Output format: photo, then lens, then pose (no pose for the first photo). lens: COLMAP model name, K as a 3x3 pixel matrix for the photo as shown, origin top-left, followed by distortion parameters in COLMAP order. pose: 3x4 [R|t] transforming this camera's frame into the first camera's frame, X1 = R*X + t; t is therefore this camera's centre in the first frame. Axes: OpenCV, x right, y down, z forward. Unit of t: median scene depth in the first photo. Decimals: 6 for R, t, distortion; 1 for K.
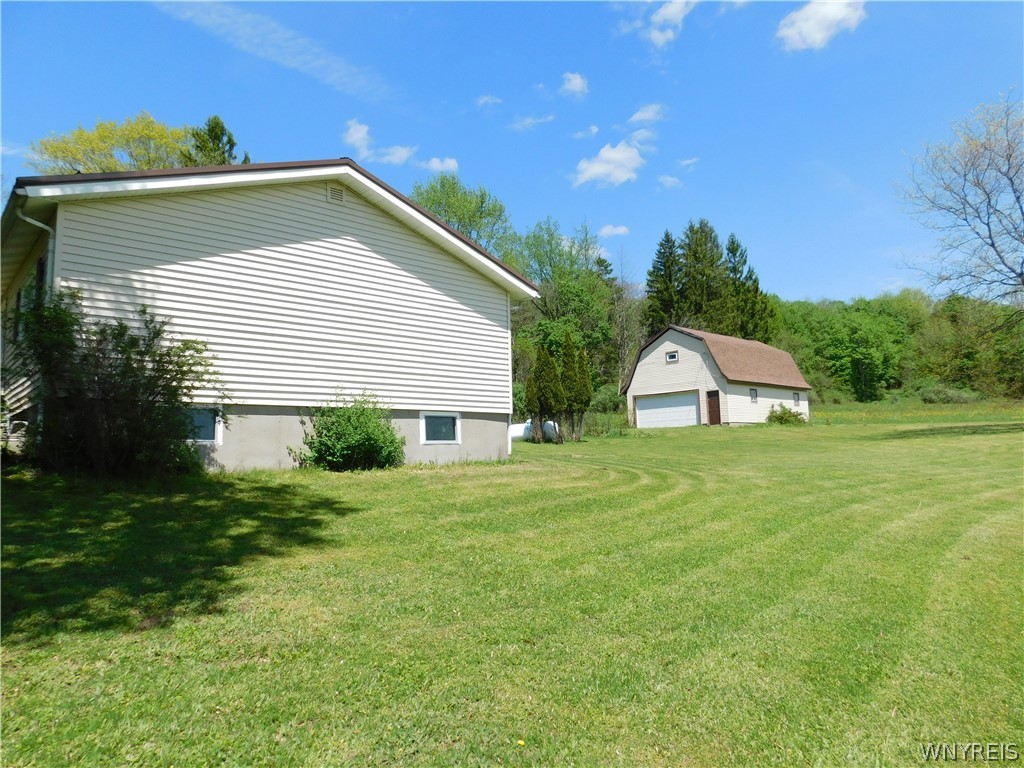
lens RADIAL K [[676.4, 0, 514.8], [0, 676.4, 383.6], [0, 0, 1]] dist [-0.071353, 0.056962]
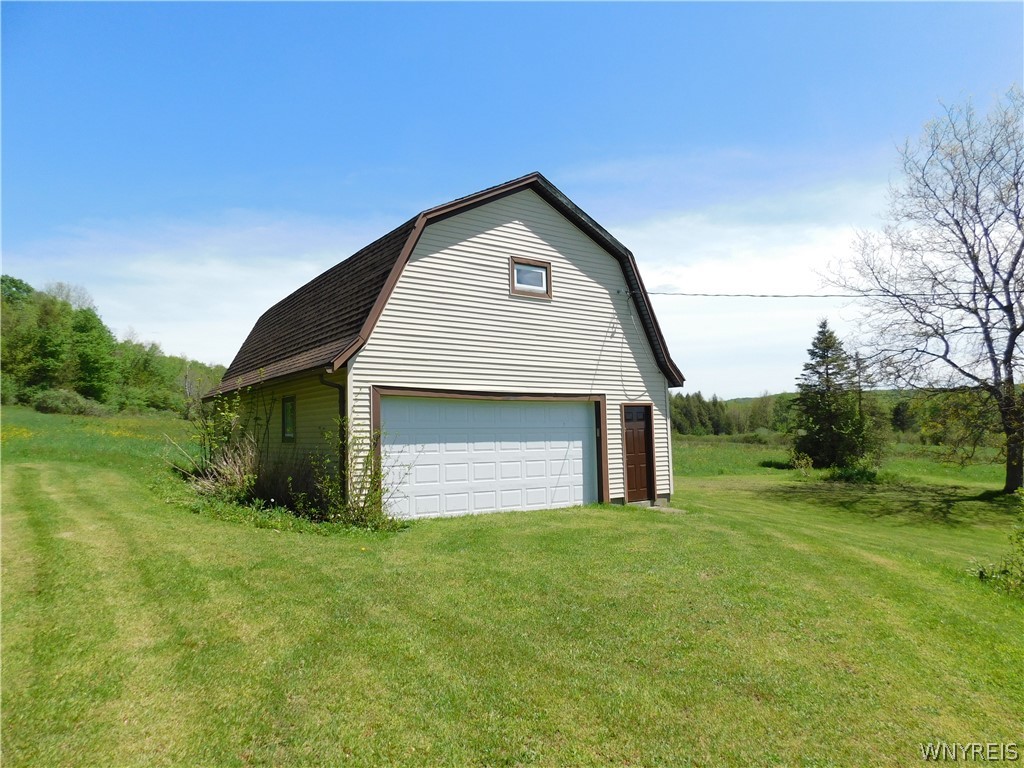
lens RADIAL K [[676.4, 0, 514.8], [0, 676.4, 383.6], [0, 0, 1]] dist [-0.071353, 0.056962]
pose [[0.146684, 0.103767, 0.983726, -0.055356], [-0.095613, 0.991313, -0.090310, 0.031354], [-0.984552, -0.080809, 0.155331, 0.832481]]
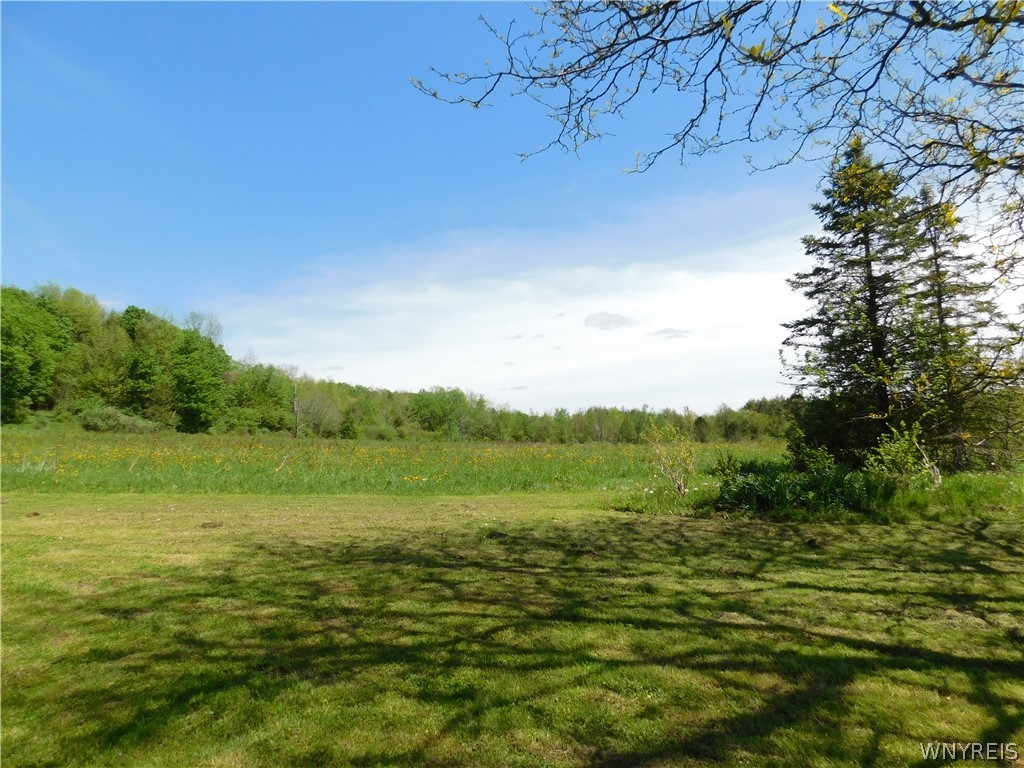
lens RADIAL K [[676.4, 0, 514.8], [0, 676.4, 383.6], [0, 0, 1]] dist [-0.071353, 0.056962]
pose [[0.416652, 0.117001, 0.901505, 0.359233], [-0.075513, 0.992710, -0.093938, 0.024322], [-0.905924, -0.028936, 0.422450, 0.629314]]
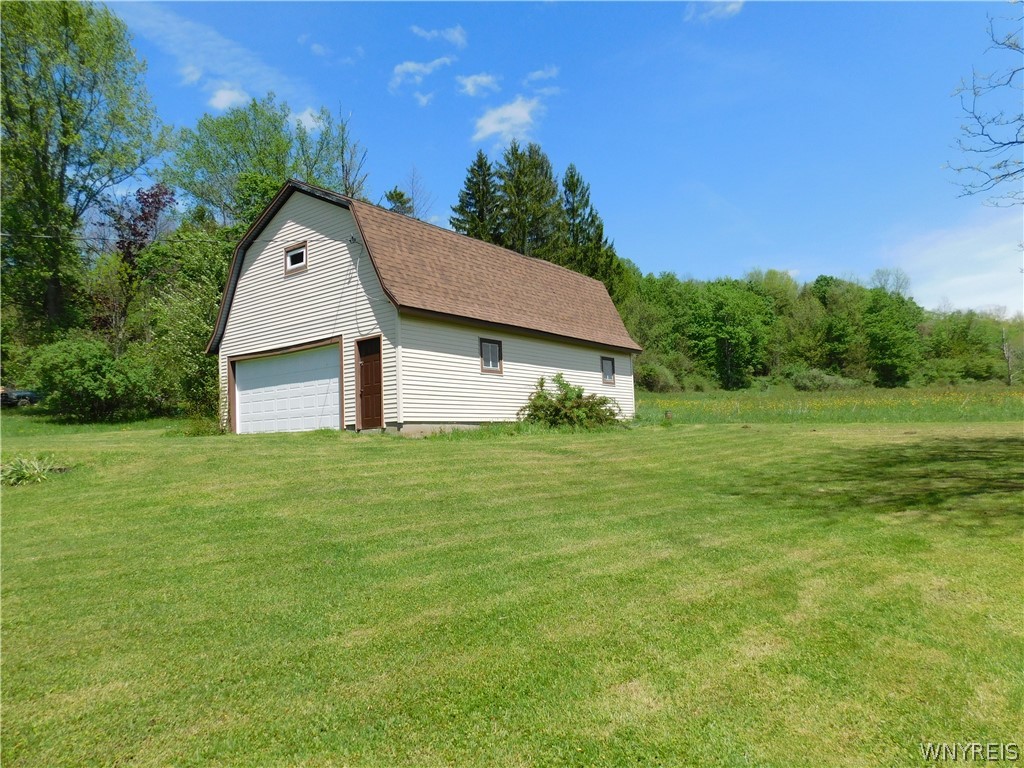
lens RADIAL K [[676.4, 0, 514.8], [0, 676.4, 383.6], [0, 0, 1]] dist [-0.071353, 0.056962]
pose [[0.984350, 0.007603, 0.176059, 0.254571], [-0.010448, 0.999829, 0.015240, 0.024241], [-0.175913, -0.016841, 0.984262, 0.505478]]
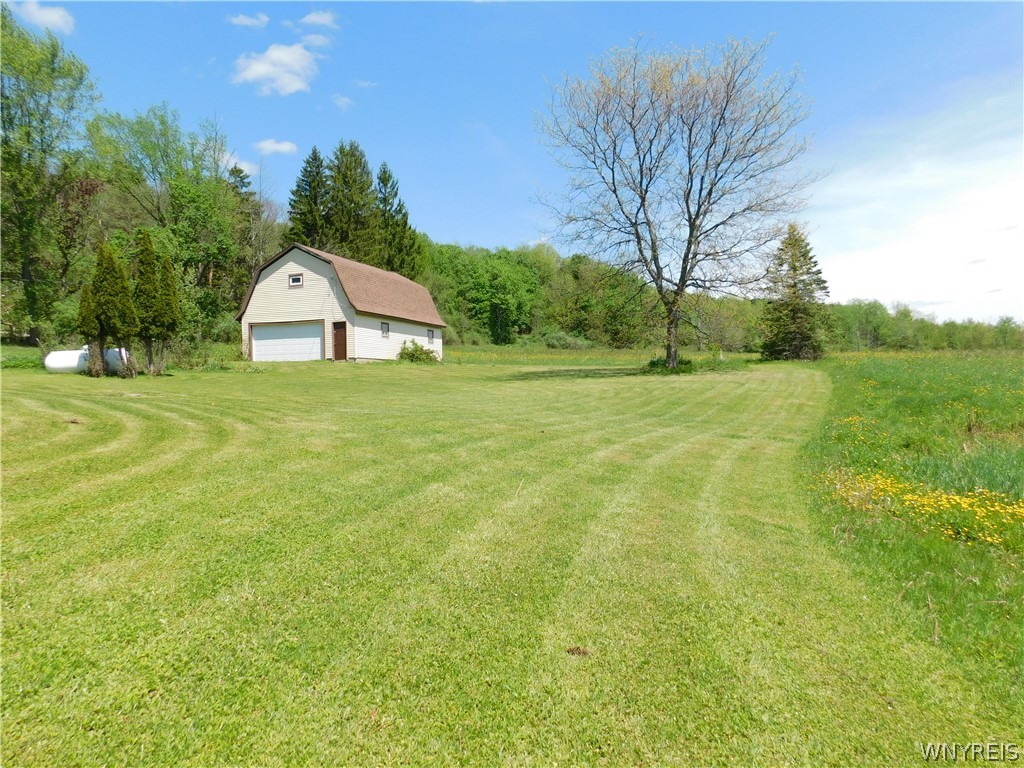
lens RADIAL K [[676.4, 0, 514.8], [0, 676.4, 383.6], [0, 0, 1]] dist [-0.071353, 0.056962]
pose [[0.875370, 0.015042, 0.483219, 0.056615], [-0.060835, 0.994998, 0.079232, 0.006057], [-0.479610, -0.098754, 0.871907, 0.086603]]
